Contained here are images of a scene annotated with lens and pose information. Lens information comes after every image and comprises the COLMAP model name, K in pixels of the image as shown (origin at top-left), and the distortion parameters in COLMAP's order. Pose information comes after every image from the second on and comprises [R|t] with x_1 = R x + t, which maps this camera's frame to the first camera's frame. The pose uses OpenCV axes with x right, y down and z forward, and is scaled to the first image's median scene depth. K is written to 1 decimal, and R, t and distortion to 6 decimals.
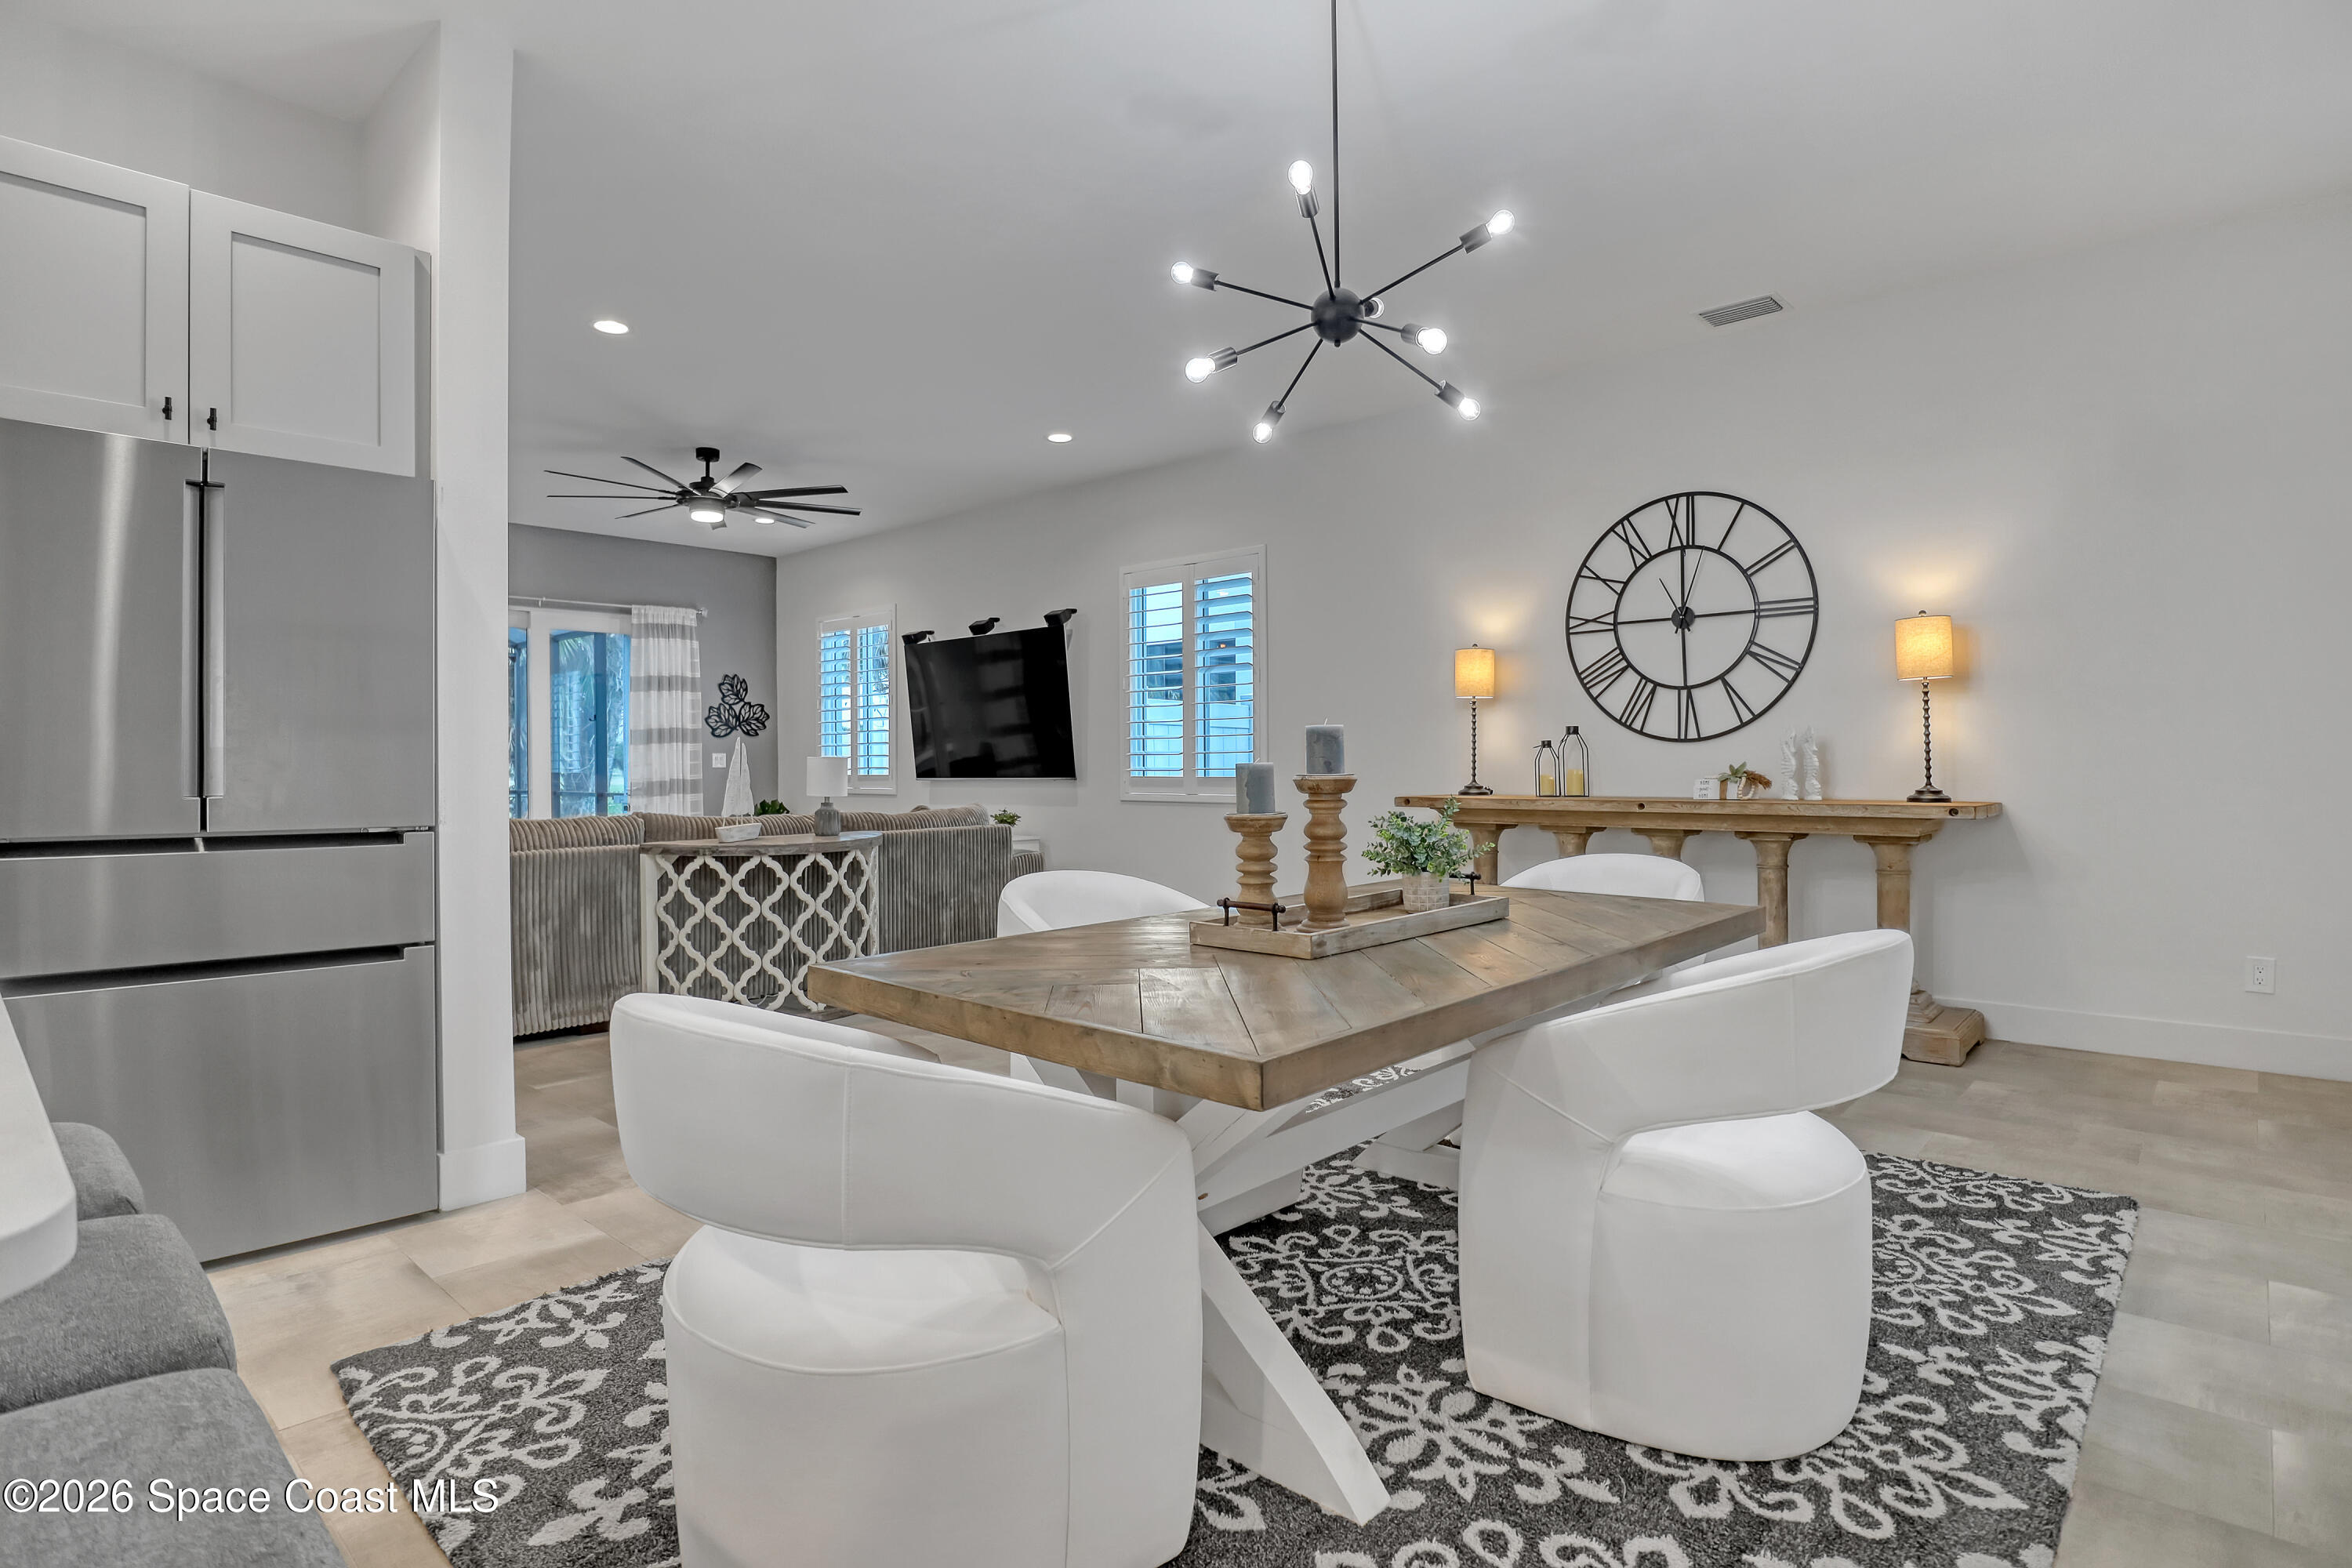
lens RADIAL K [[1213.6, 0, 1200.6], [0, 1213.6, 766.9], [0, 0, 1]] dist [-0.041844, 0.011753]
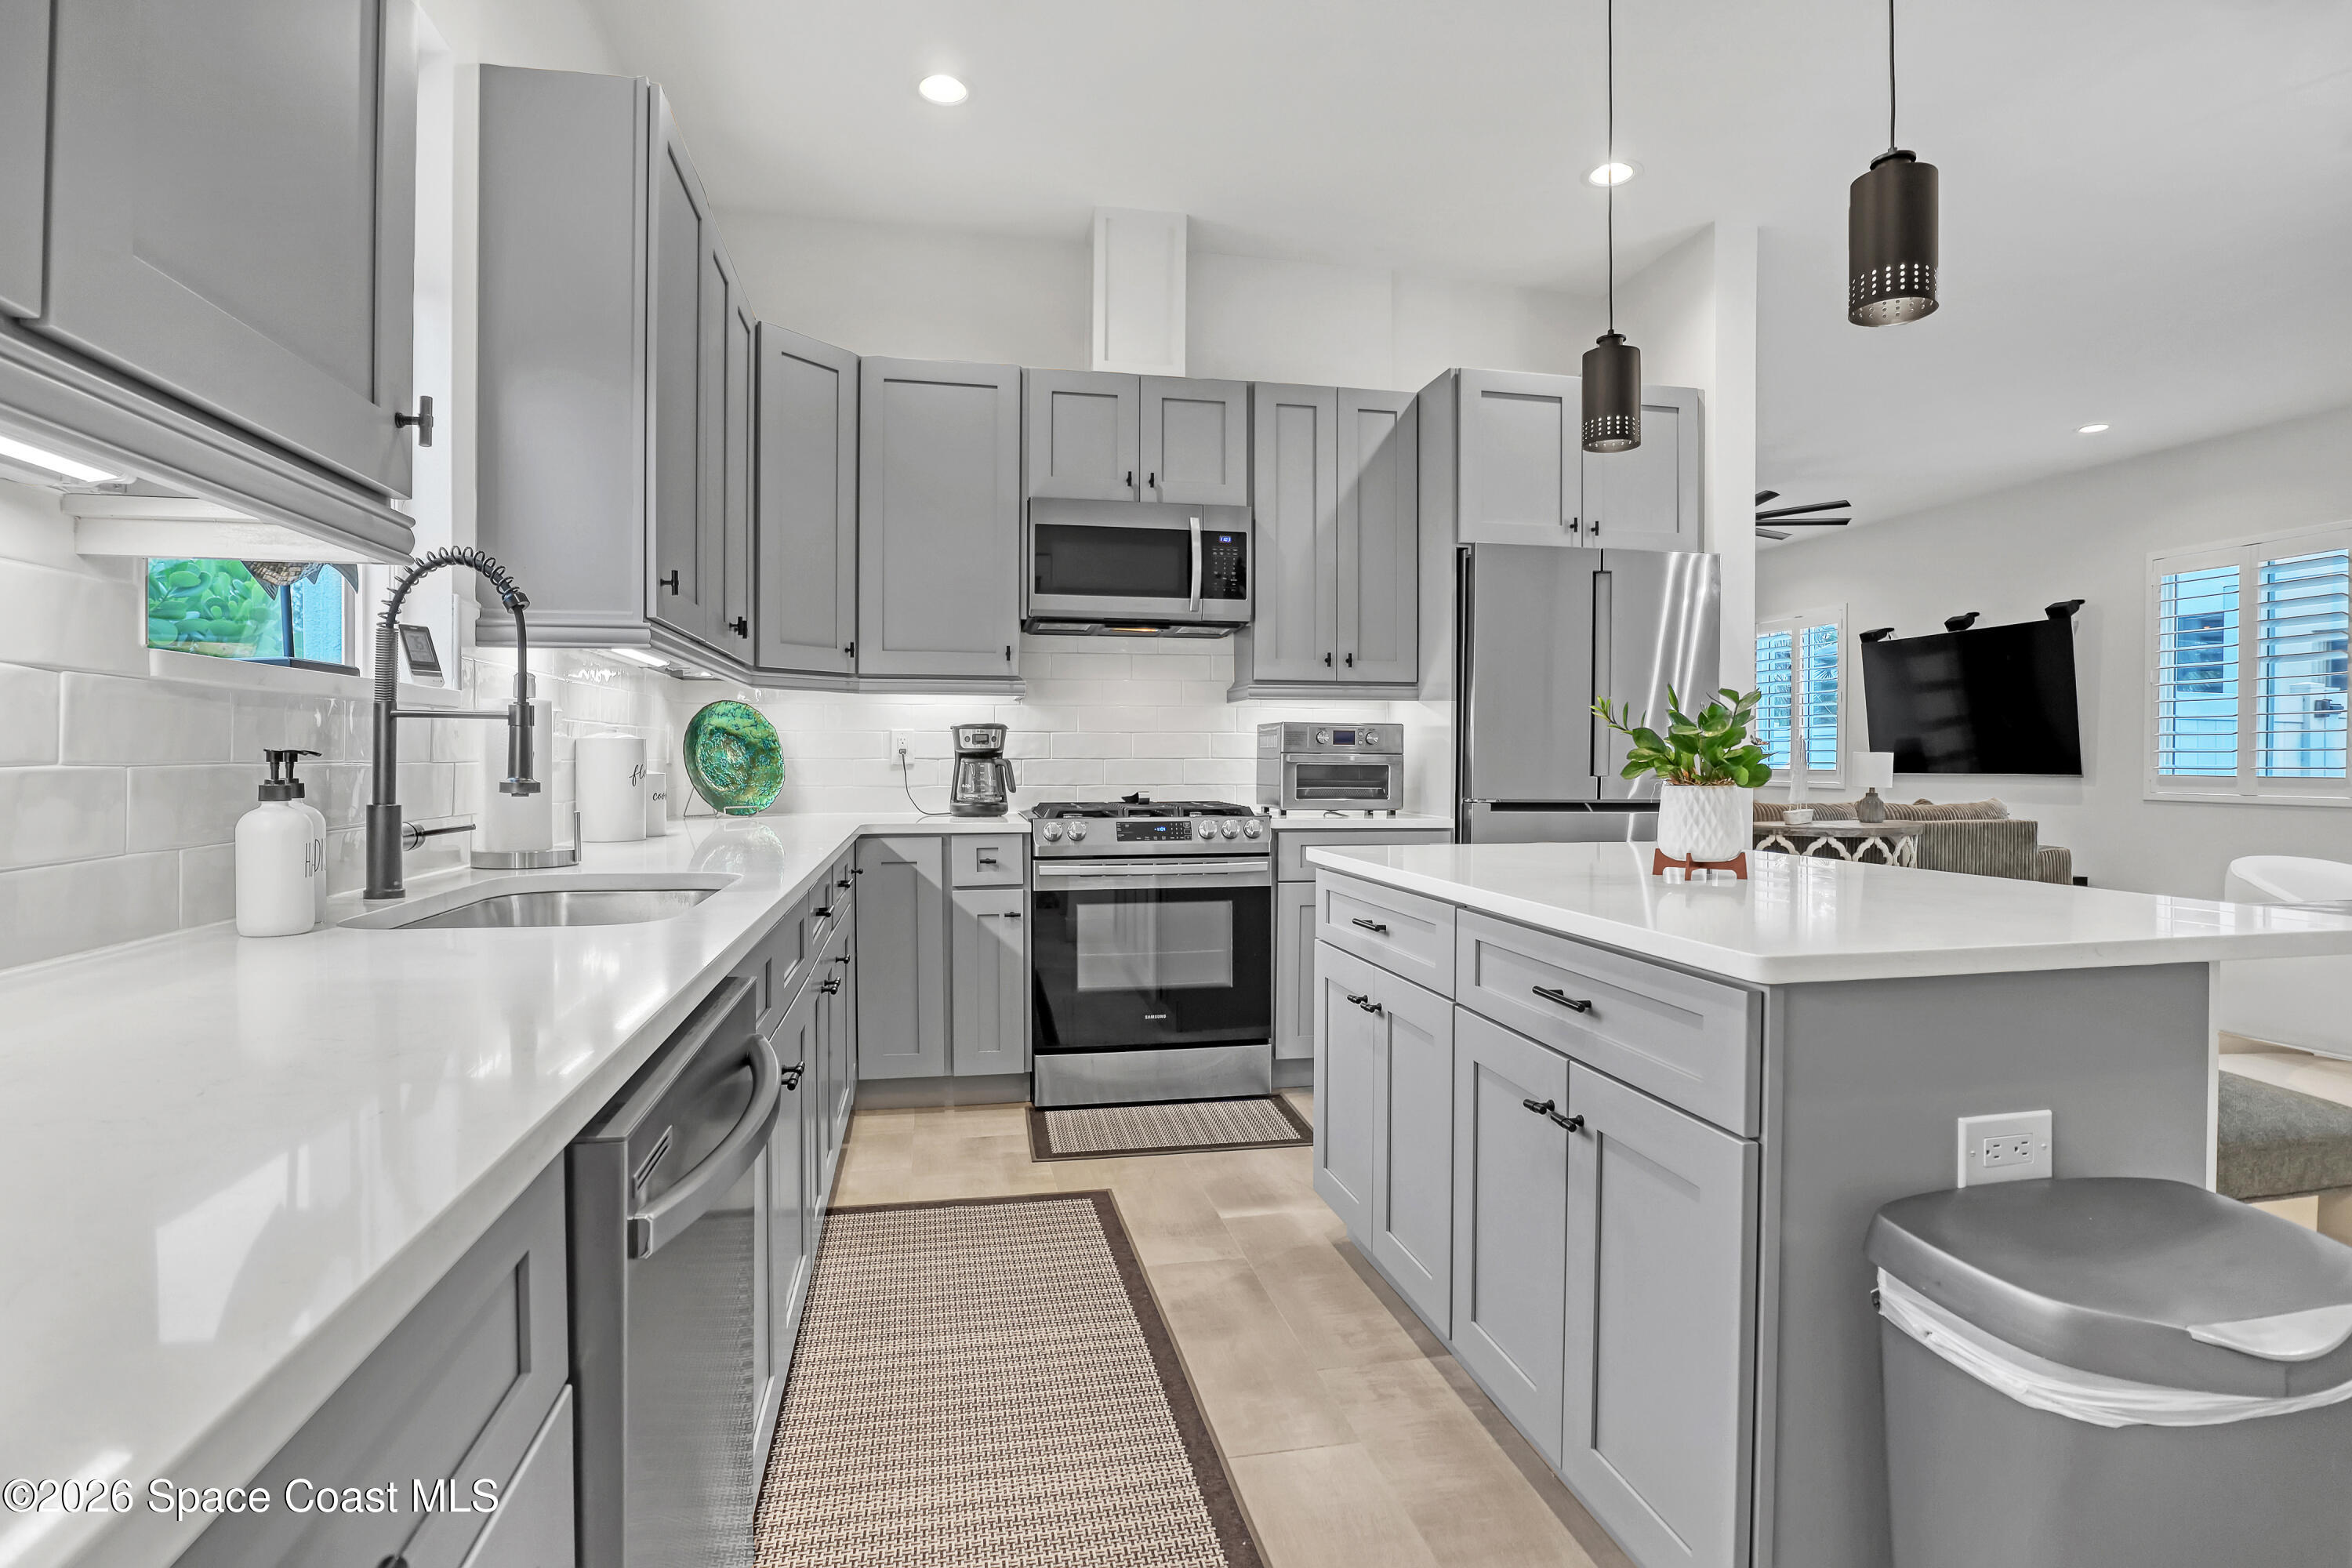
lens RADIAL K [[1213.6, 0, 1210.0], [0, 1213.6, 781.4], [0, 0, 1]] dist [-0.041844, 0.011753]
pose [[0.807617, 0.020594, -0.589348, -0.117277], [-0.010315, 0.999730, 0.020799, 0.001700], [0.589618, -0.010719, 0.807611, -0.196951]]
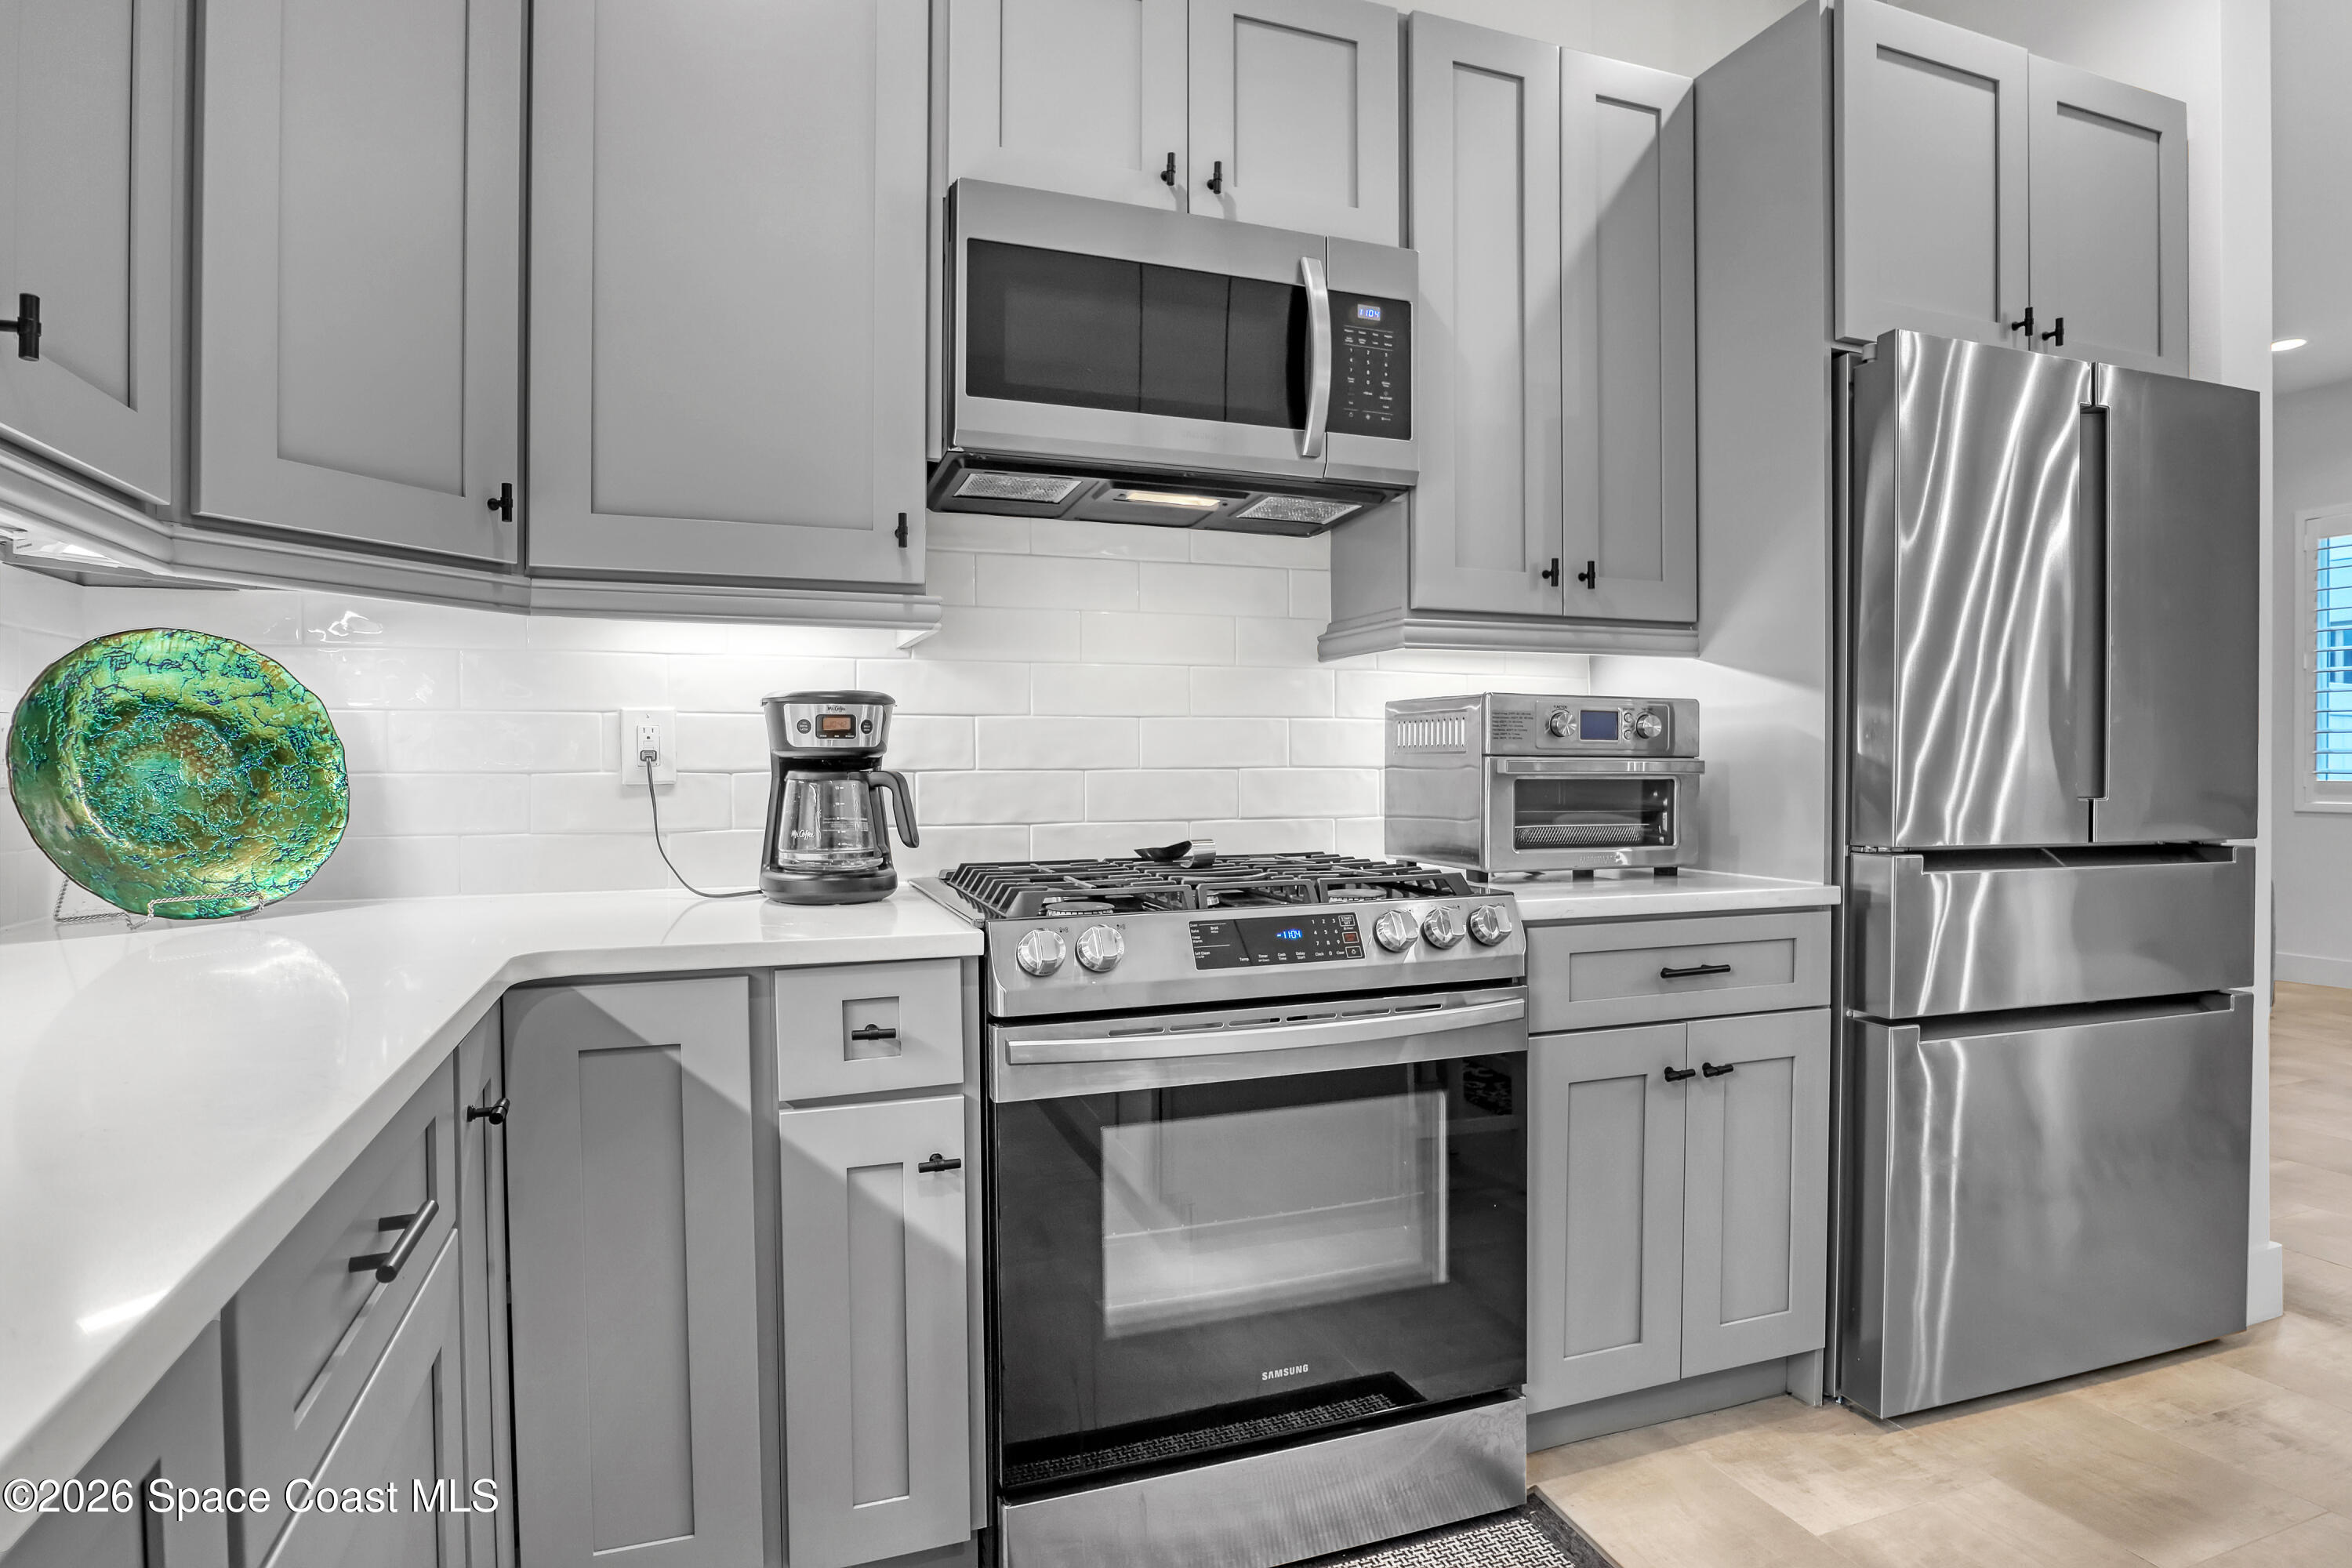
lens RADIAL K [[1213.6, 0, 1262.6], [0, 1213.6, 776.3], [0, 0, 1]] dist [-0.041844, 0.011753]
pose [[0.911513, 0.010467, -0.411138, -0.357715], [-0.006306, 0.999914, 0.011476, 0.001562], [0.411223, -0.007868, 0.911501, 0.008842]]
